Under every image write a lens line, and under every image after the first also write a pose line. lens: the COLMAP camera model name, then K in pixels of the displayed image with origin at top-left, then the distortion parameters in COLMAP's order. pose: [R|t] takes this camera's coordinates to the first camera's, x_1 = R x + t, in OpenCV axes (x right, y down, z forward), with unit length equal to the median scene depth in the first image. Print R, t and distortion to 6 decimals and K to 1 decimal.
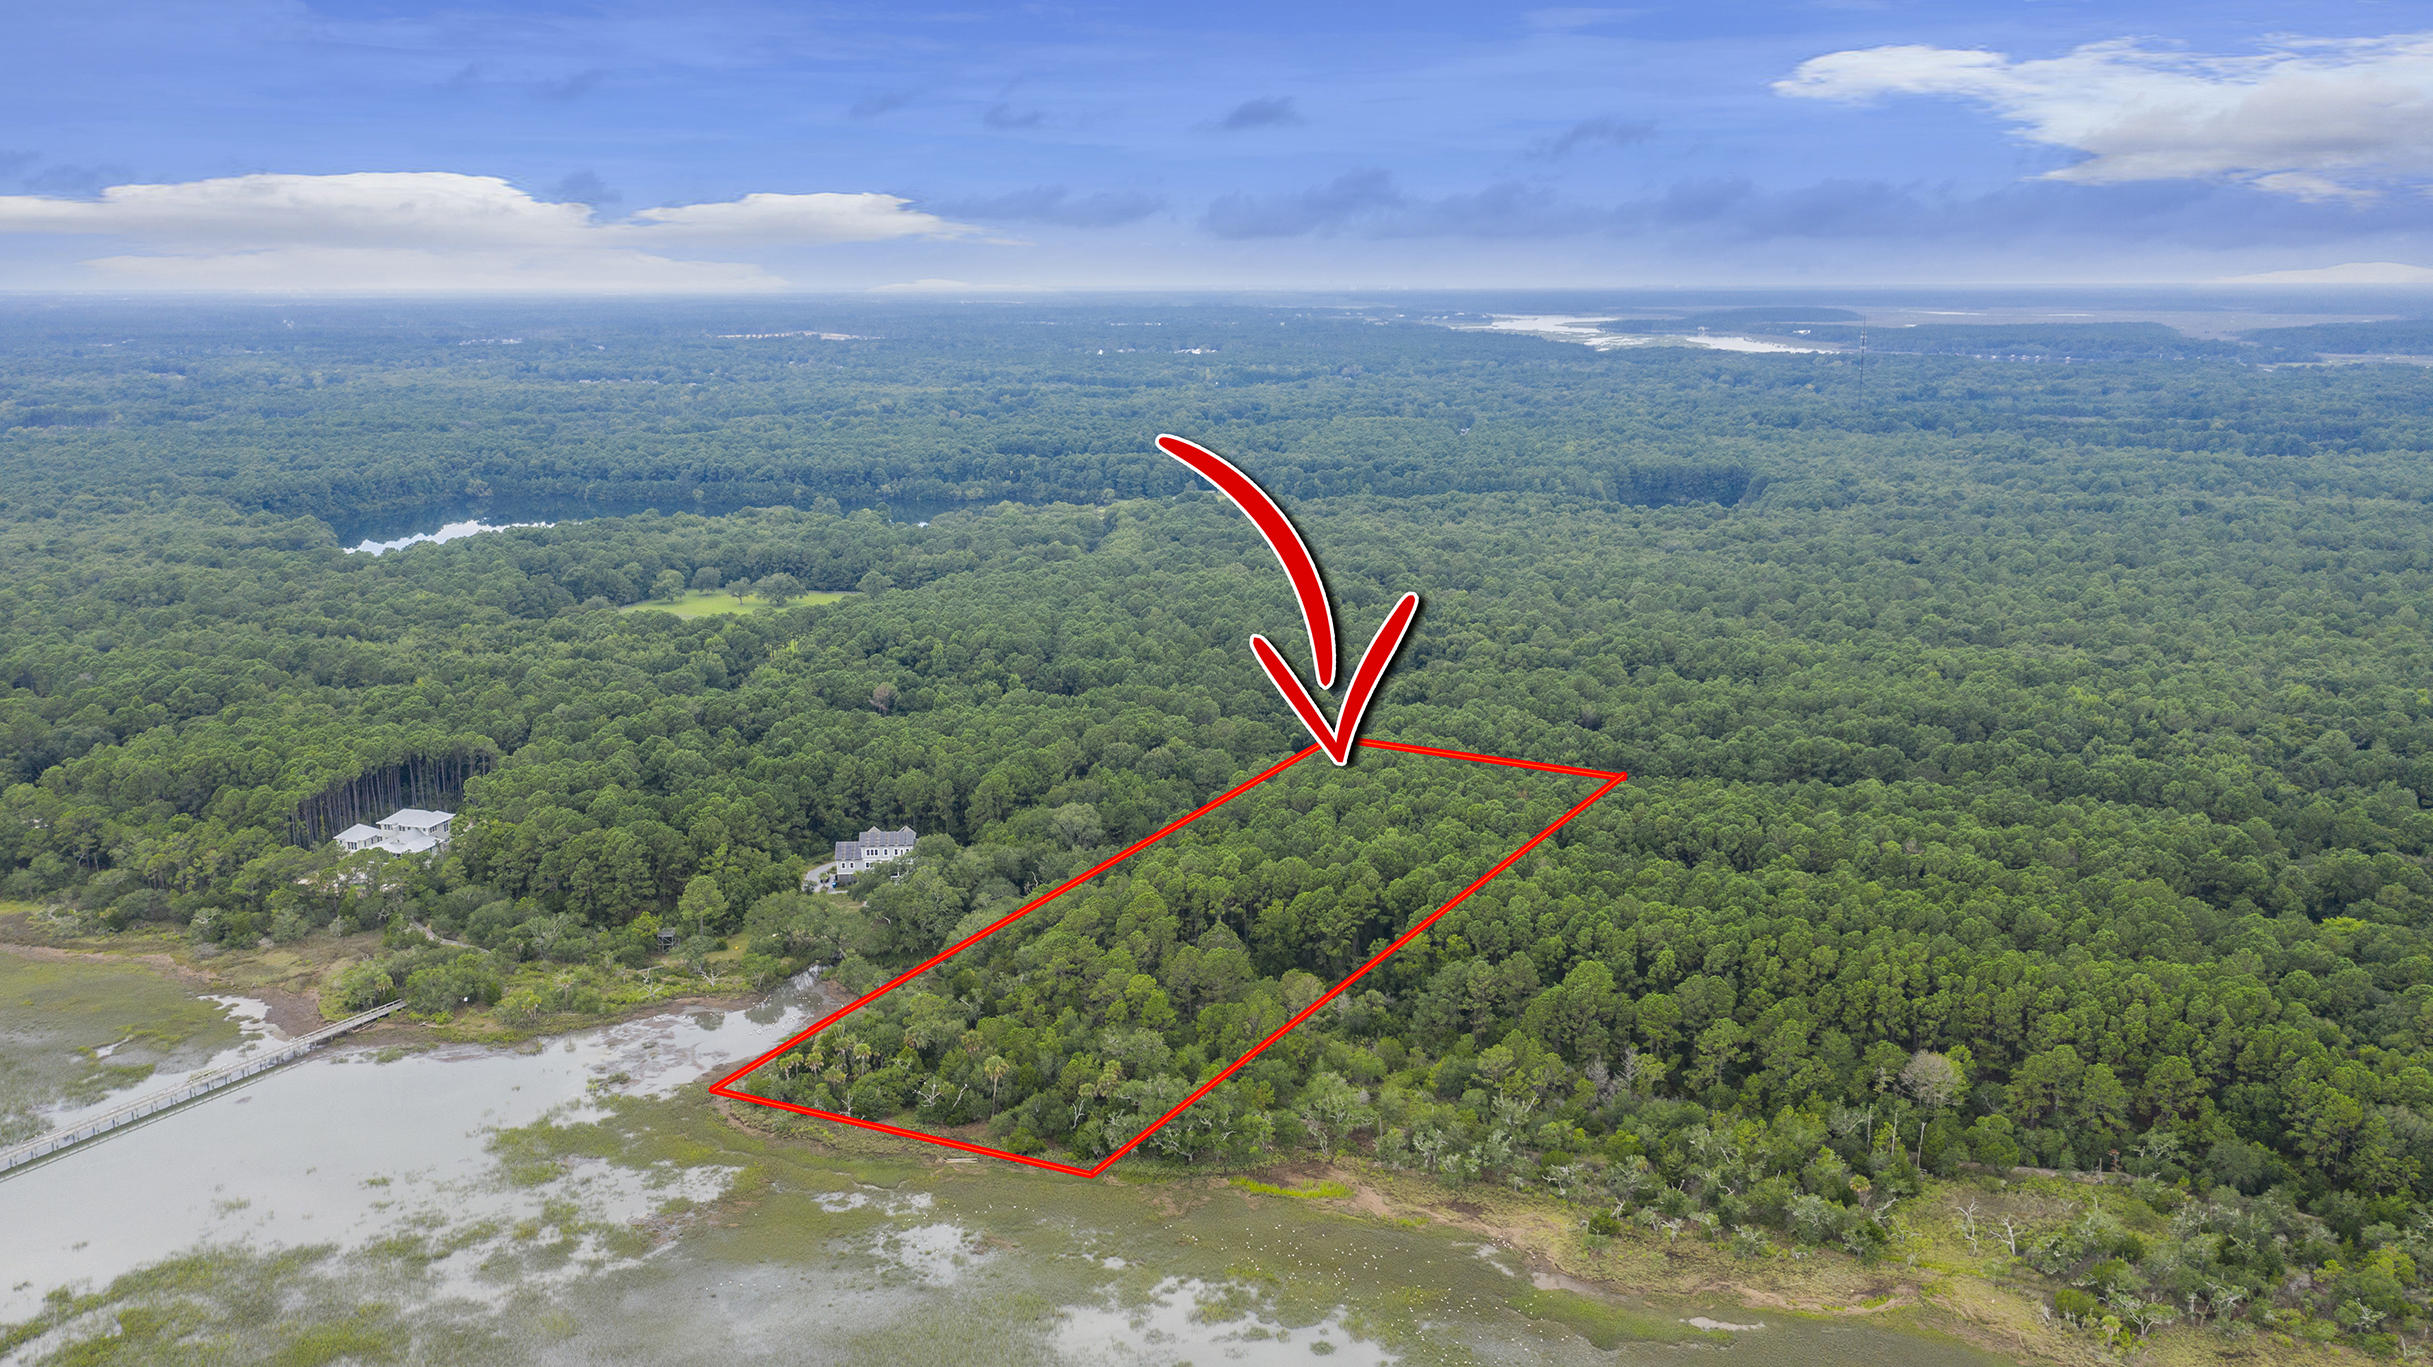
lens RADIAL K [[1943.8, 0, 1203.1], [0, 1943.8, 682.5], [0, 0, 1]] dist [0.000286, 0.003242]
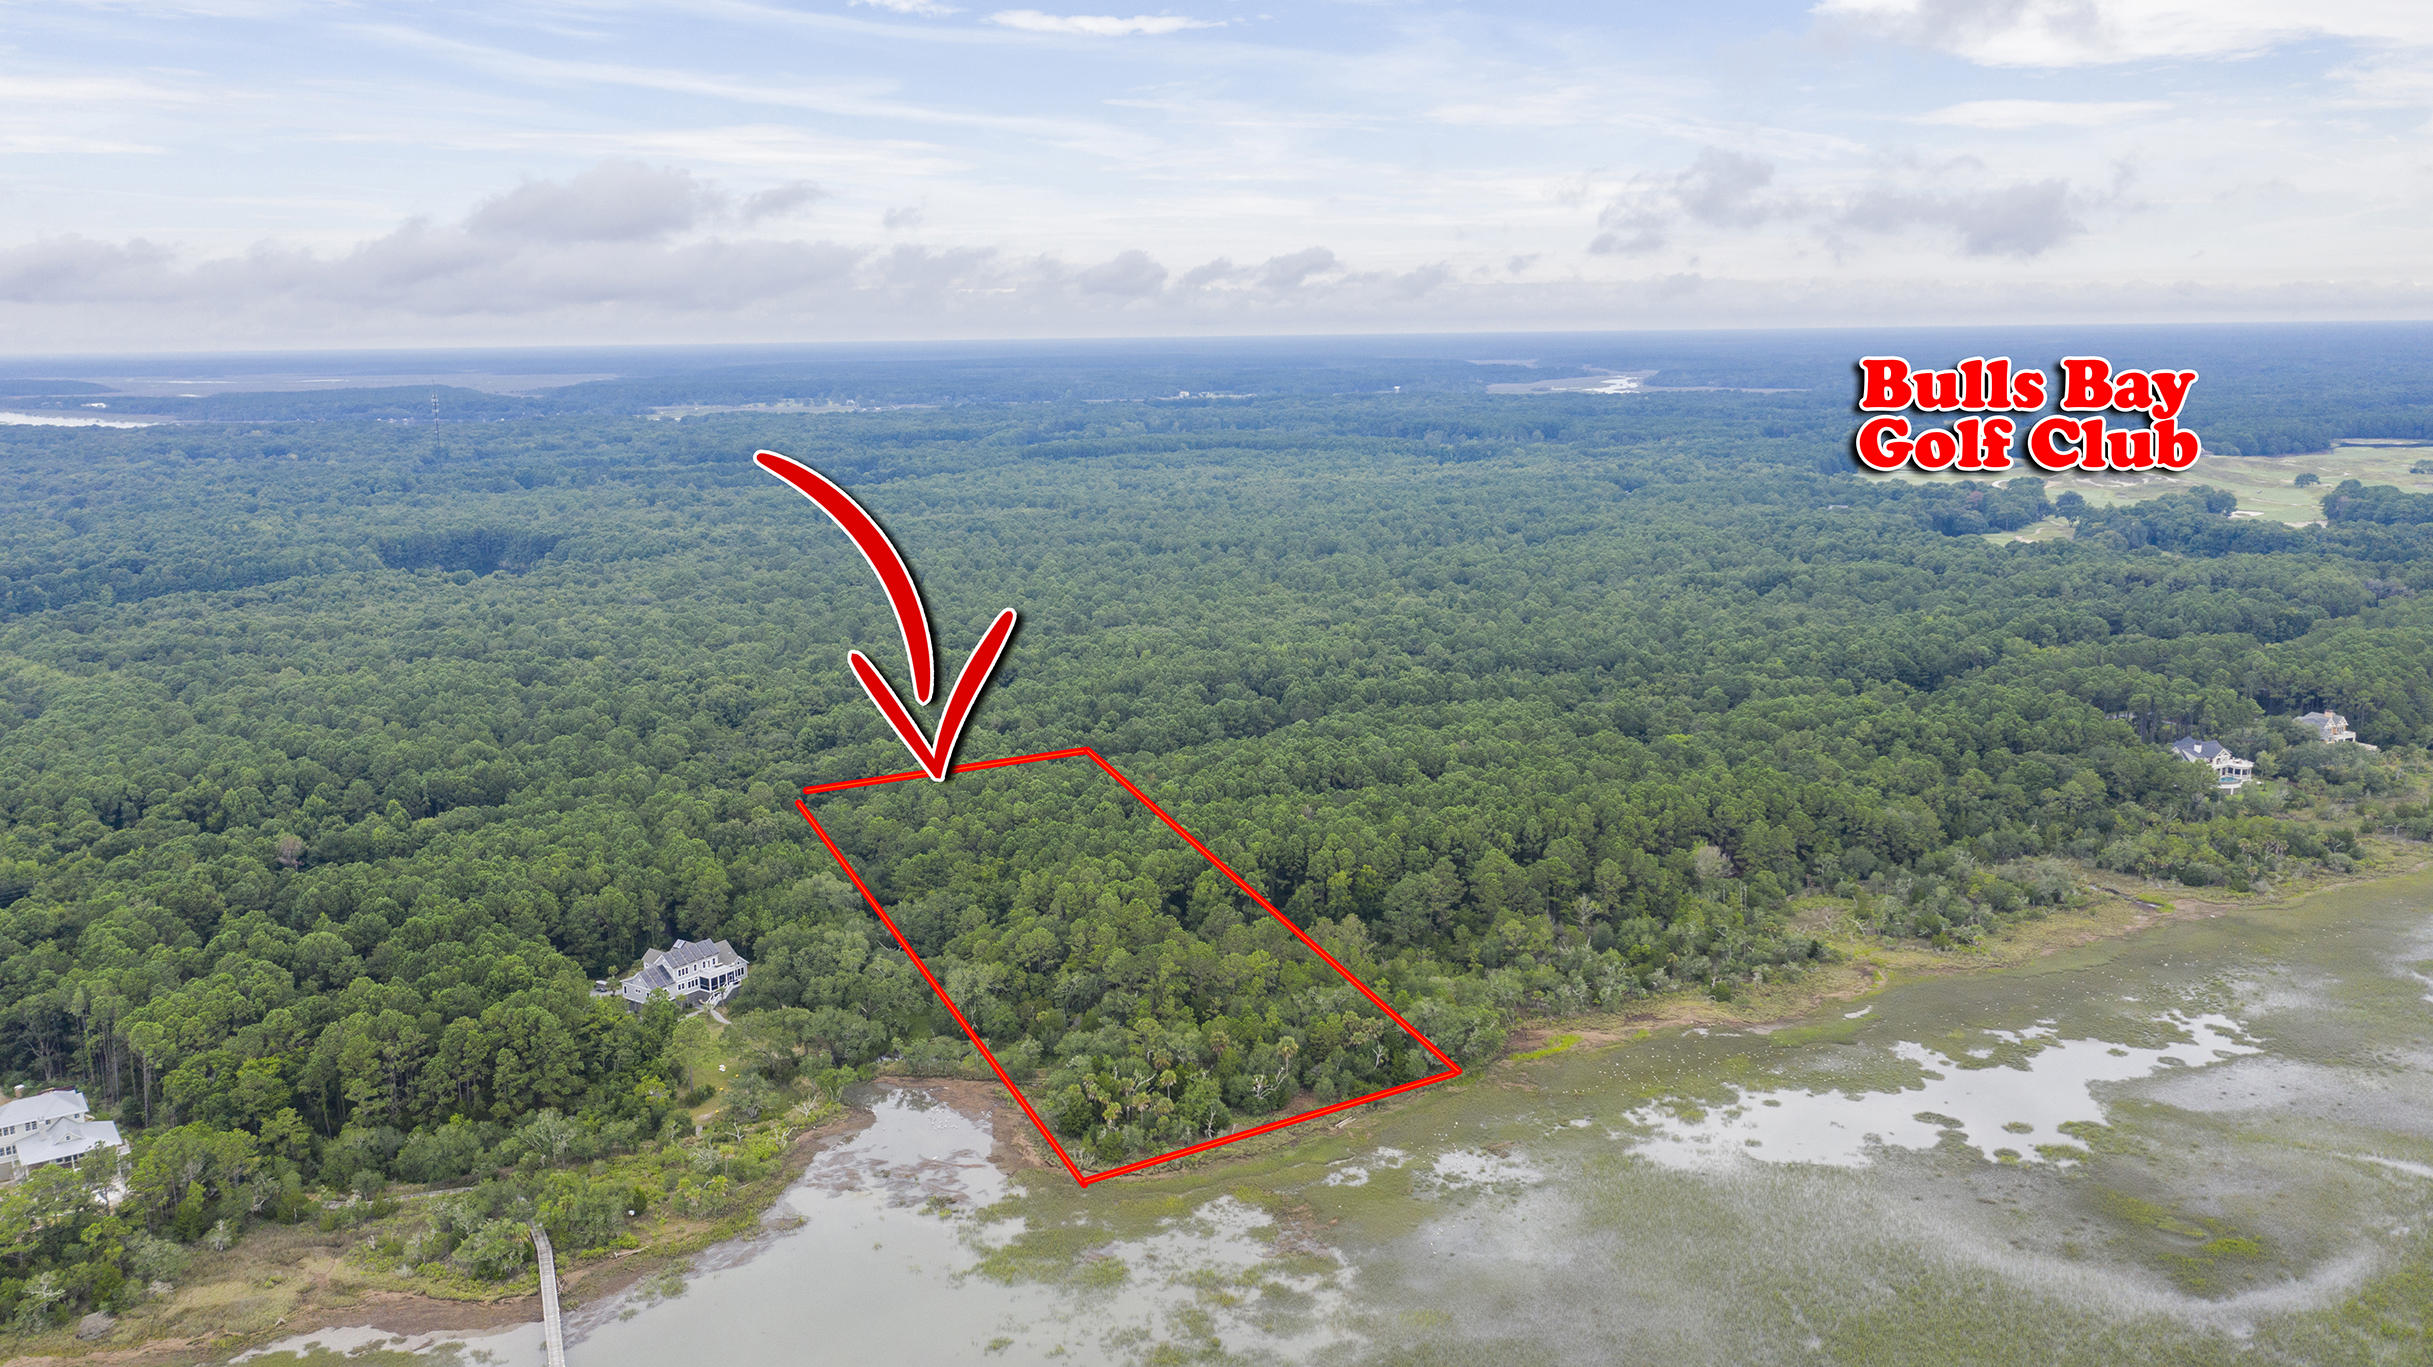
lens RADIAL K [[1943.8, 0, 1217.5], [0, 1943.8, 682.9], [0, 0, 1]] dist [0.000286, 0.003242]
pose [[0.633555, -0.144292, 0.760123, -0.636549], [0.169240, 0.984509, 0.045826, -0.040347], [-0.754961, 0.099610, 0.648161, 0.208106]]
